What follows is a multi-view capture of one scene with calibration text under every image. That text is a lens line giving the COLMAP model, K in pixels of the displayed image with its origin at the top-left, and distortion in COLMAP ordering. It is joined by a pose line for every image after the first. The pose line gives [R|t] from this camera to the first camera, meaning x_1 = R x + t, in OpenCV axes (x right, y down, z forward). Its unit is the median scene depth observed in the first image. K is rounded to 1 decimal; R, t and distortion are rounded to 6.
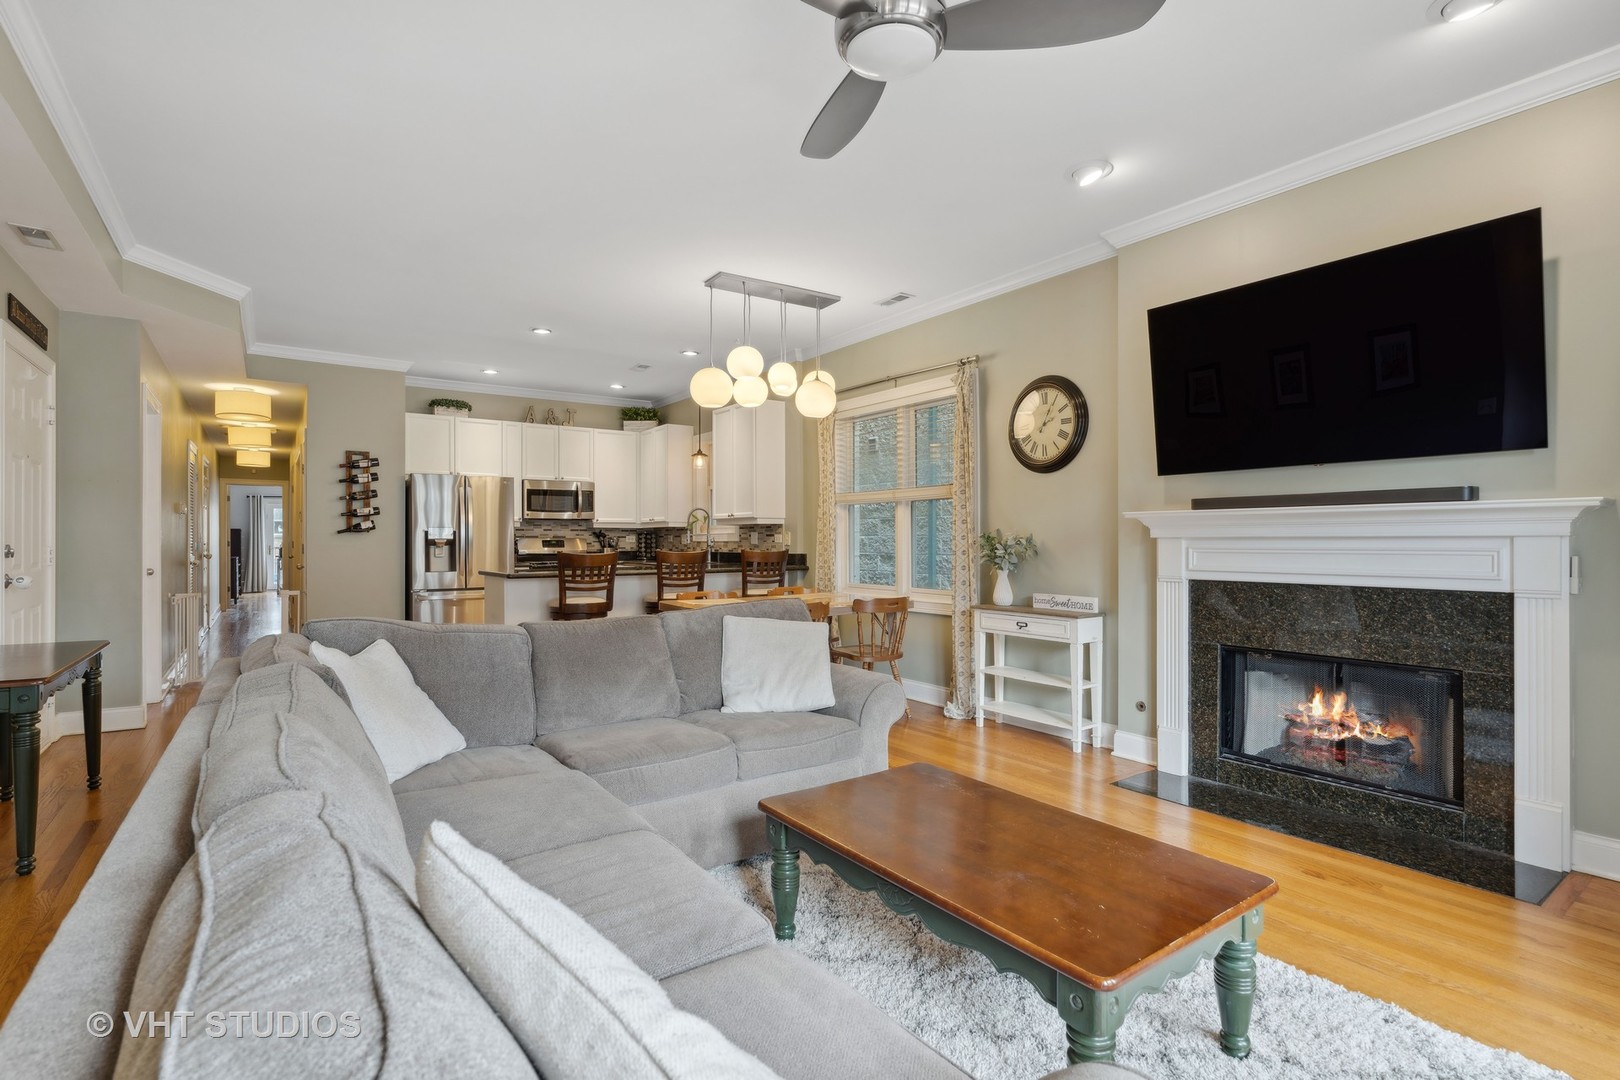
lens RADIAL K [[763.6, 0, 804.8], [0, 763.6, 538.2], [0, 0, 1]] dist [-0.044012, -0.000207]
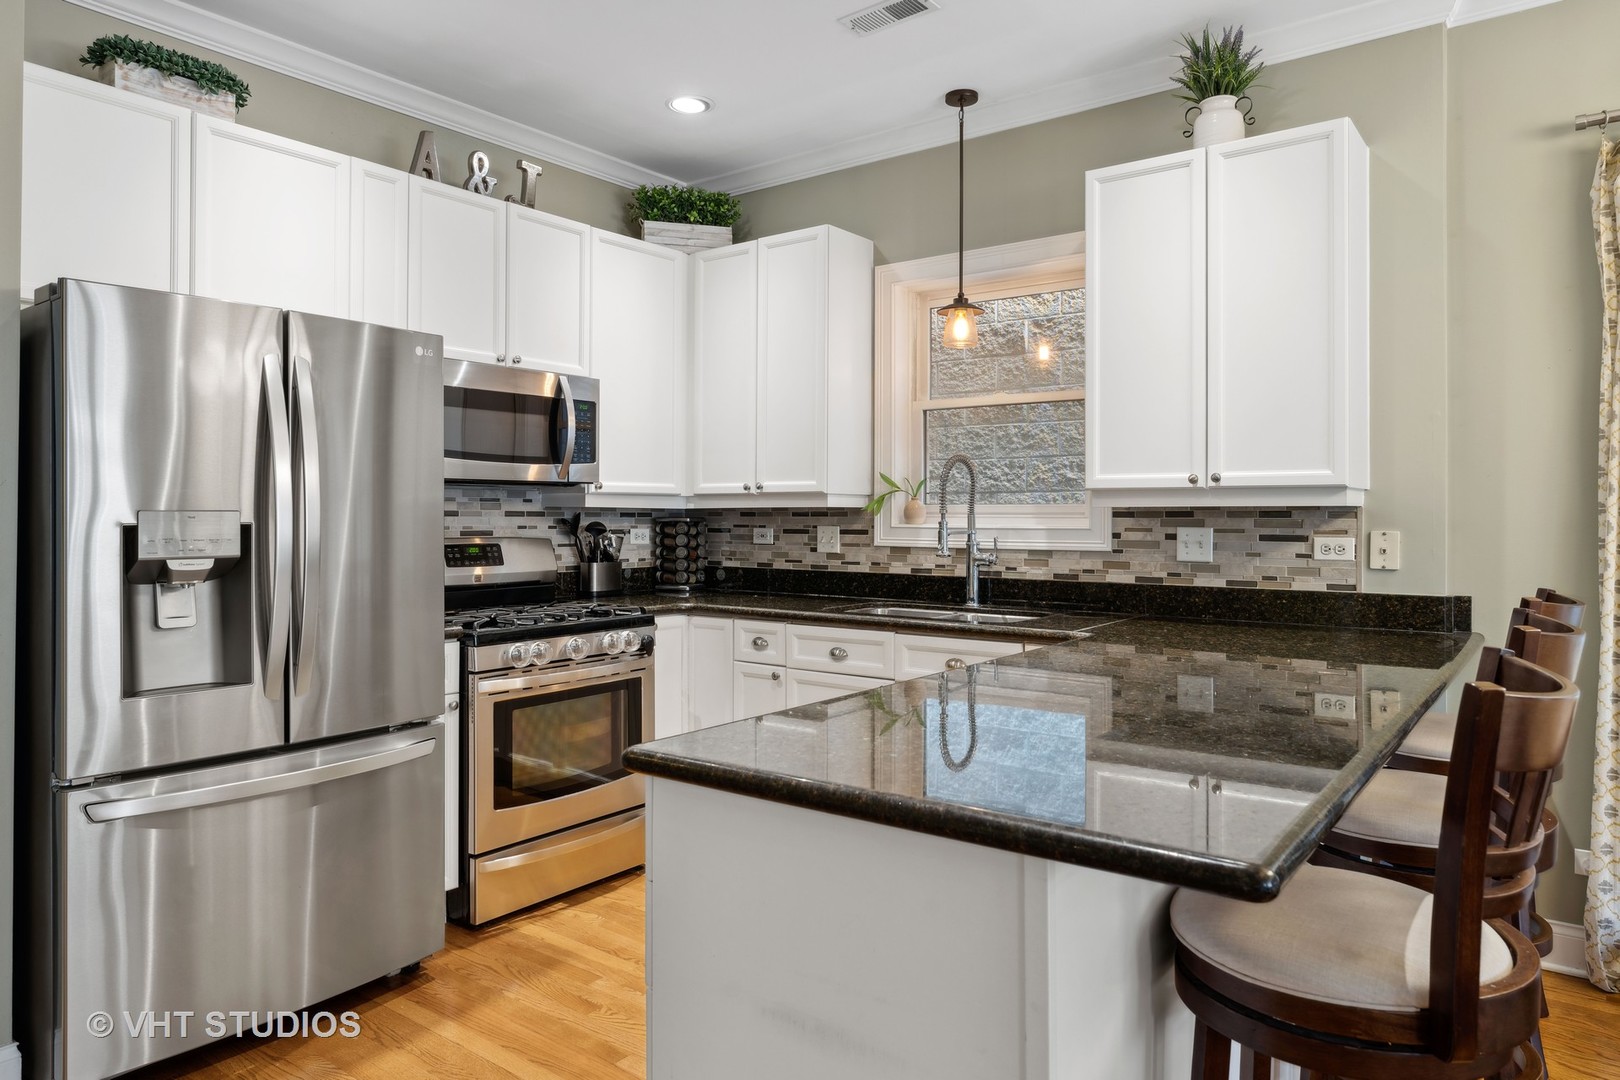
lens RADIAL K [[1028.4, 0, 806.7], [0, 1028.4, 504.8], [0, 0, 1]] dist [-0.001665, -0.000411]
pose [[0.955748, 0.005779, 0.294131, -0.354112], [-0.003748, 0.999965, -0.007469, -0.013218], [-0.294164, 0.006036, 0.955736, 0.566226]]
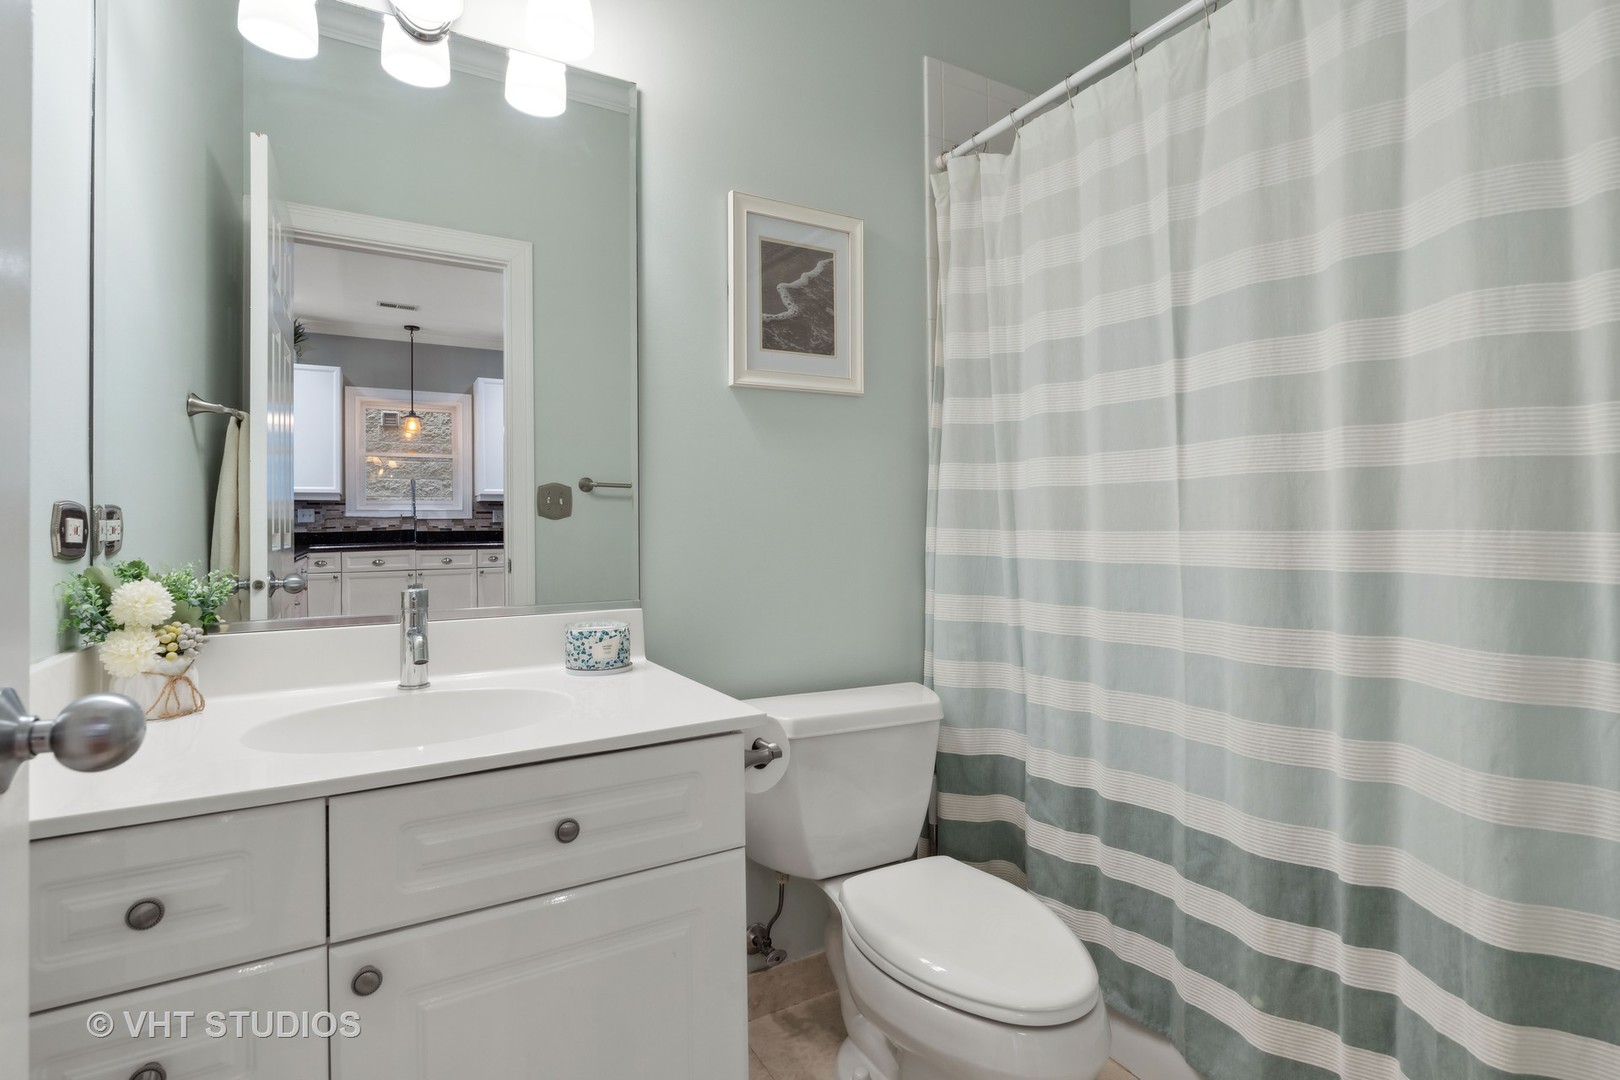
lens RADIAL K [[784.1, 0, 809.7], [0, 784.1, 515.3], [0, 0, 1]] dist [-0.000113, -0.000014]
pose [[0.090033, 0.007357, 0.995912, -0.986063], [0.004638, 0.999959, -0.007806, 0.010292], [-0.995928, 0.005322, 0.089995, 0.483996]]
